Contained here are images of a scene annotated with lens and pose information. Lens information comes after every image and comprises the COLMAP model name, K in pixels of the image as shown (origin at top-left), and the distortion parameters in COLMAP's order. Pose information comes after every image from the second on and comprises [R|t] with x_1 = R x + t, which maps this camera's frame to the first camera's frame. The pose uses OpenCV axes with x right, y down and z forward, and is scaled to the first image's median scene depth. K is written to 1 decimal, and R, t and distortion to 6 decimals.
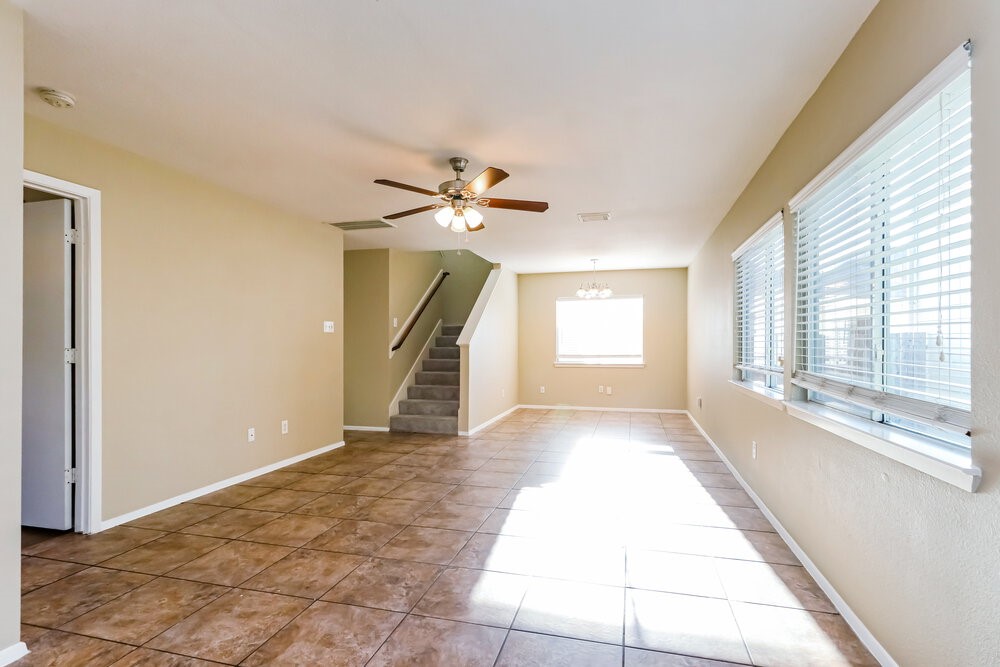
lens RADIAL K [[479.1, 0, 501.1], [0, 479.1, 339.1], [0, 0, 1]] dist [0.035188, 0.000600]
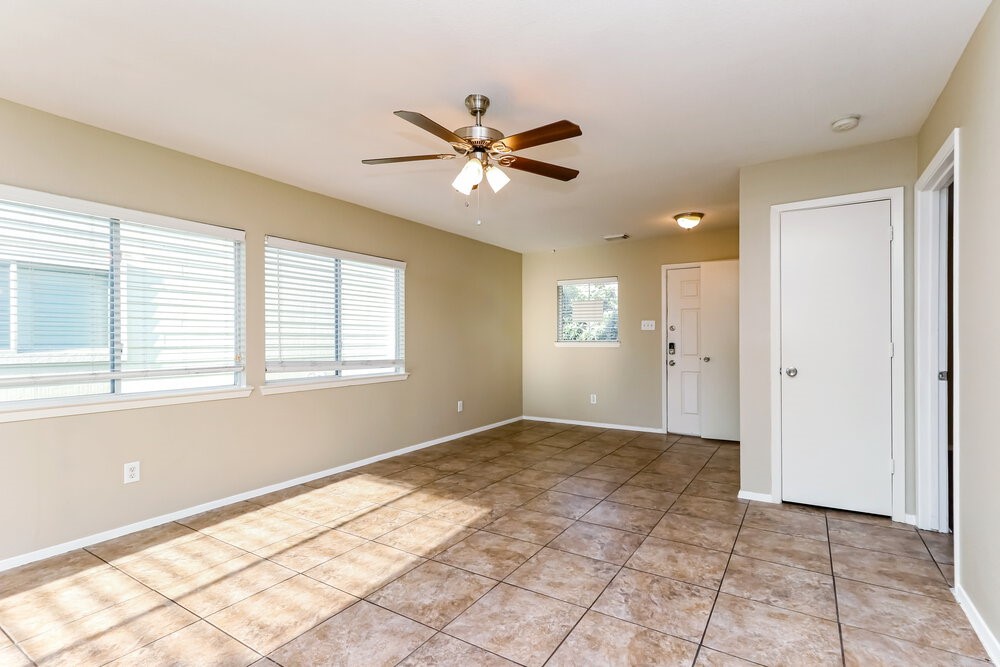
lens RADIAL K [[479.1, 0, 500.2], [0, 479.1, 337.5], [0, 0, 1]] dist [0.035188, 0.000600]
pose [[-0.954603, 0.005095, 0.297838, -0.386060], [0.002196, 0.999947, -0.010067, 0.012677], [-0.297873, -0.008956, -0.954563, 1.903061]]
